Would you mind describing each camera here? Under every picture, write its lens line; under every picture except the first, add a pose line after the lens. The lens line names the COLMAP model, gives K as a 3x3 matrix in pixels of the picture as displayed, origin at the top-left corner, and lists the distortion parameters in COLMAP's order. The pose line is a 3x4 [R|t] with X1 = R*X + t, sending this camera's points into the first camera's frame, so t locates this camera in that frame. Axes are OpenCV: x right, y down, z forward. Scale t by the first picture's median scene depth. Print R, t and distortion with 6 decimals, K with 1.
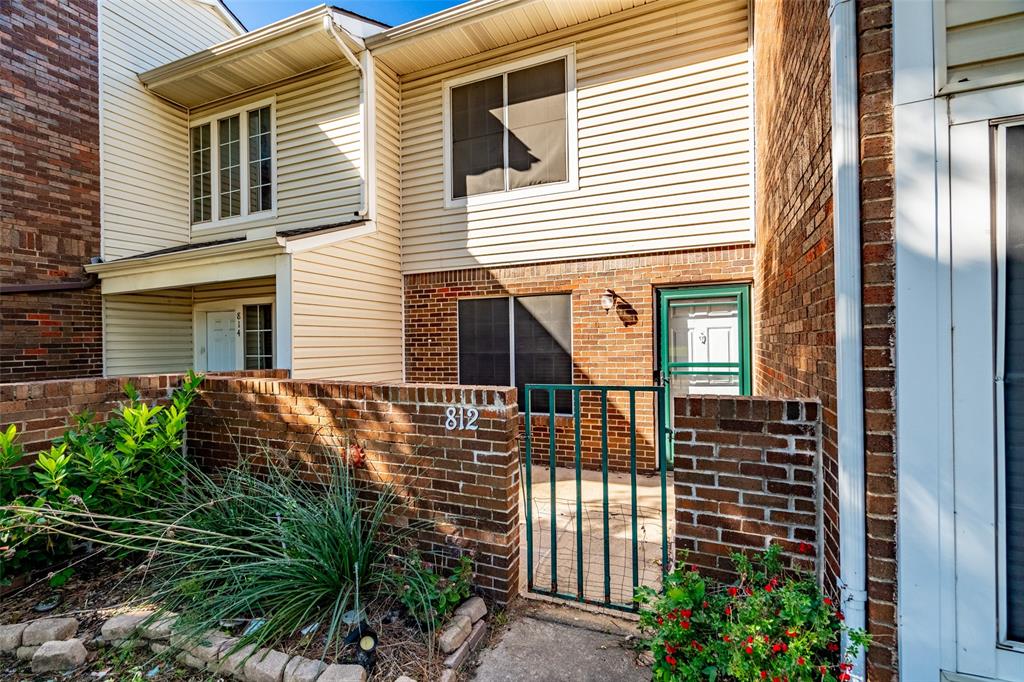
lens RADIAL K [[458.9, 0, 509.1], [0, 458.9, 340.5], [0, 0, 1]] dist [-0.000765, 0.001174]
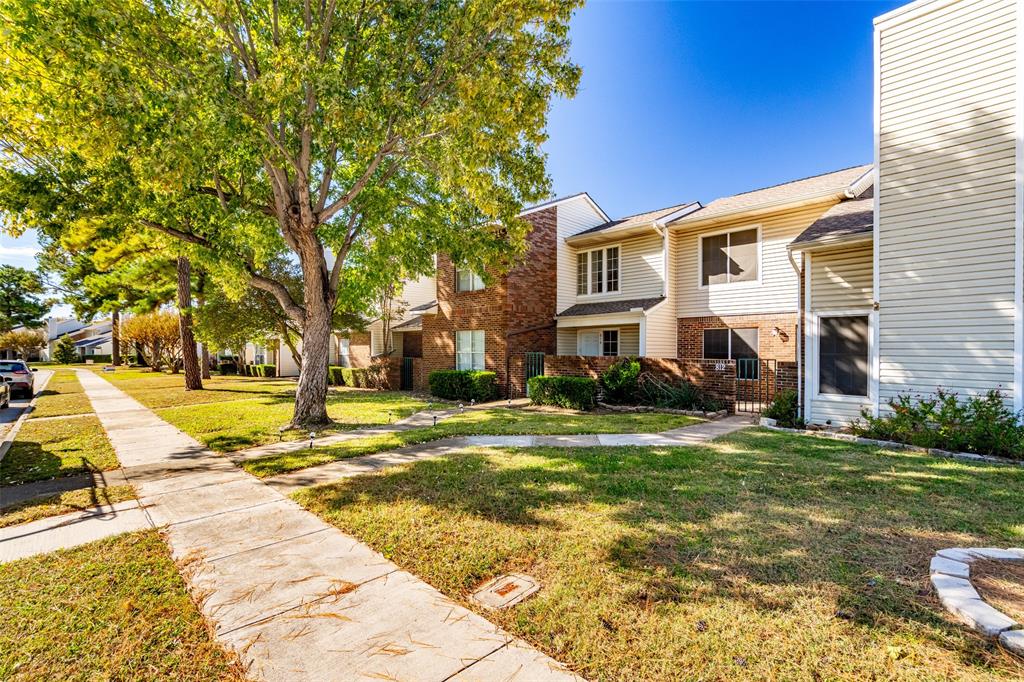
lens RADIAL K [[458.9, 0, 514.8], [0, 458.9, 346.9], [0, 0, 1]] dist [-0.000765, 0.001174]
pose [[0.919625, 0.014003, -0.392547, -0.082284], [-0.013787, 0.999899, 0.003370, 0.003270], [0.392555, 0.002312, 0.919726, -1.555144]]
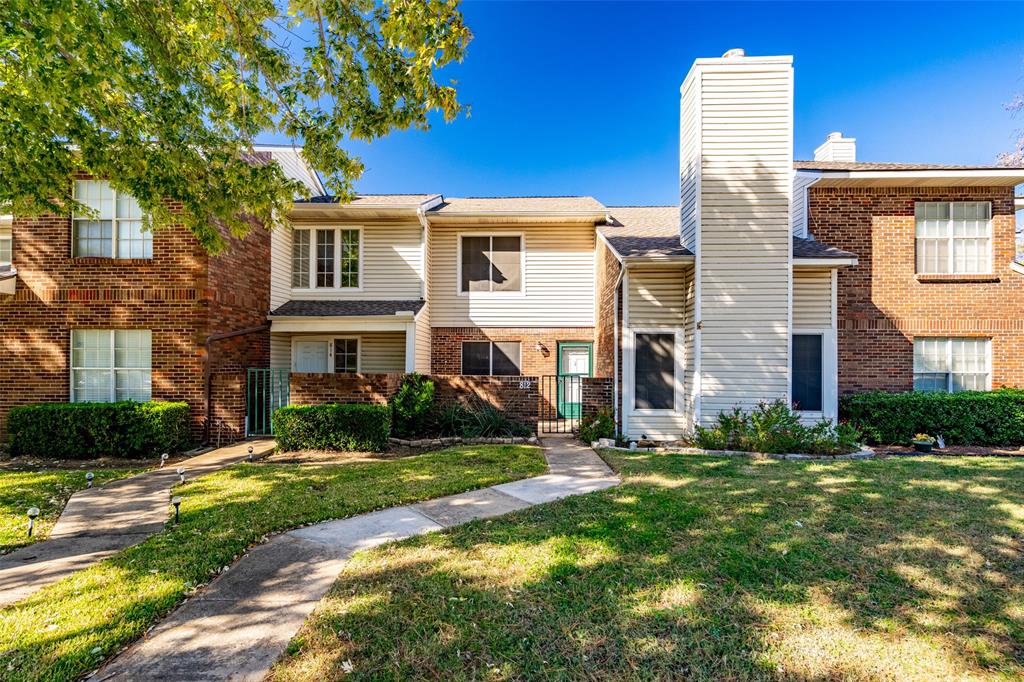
lens RADIAL K [[504.8, 0, 505.2], [0, 504.8, 357.0], [0, 0, 1]] dist [0.003791, 0.003015]
pose [[0.935797, 0.024685, 0.351673, -0.747937], [-0.019585, 0.999645, -0.018051, 0.015327], [-0.351994, 0.010005, 0.935949, -1.187899]]
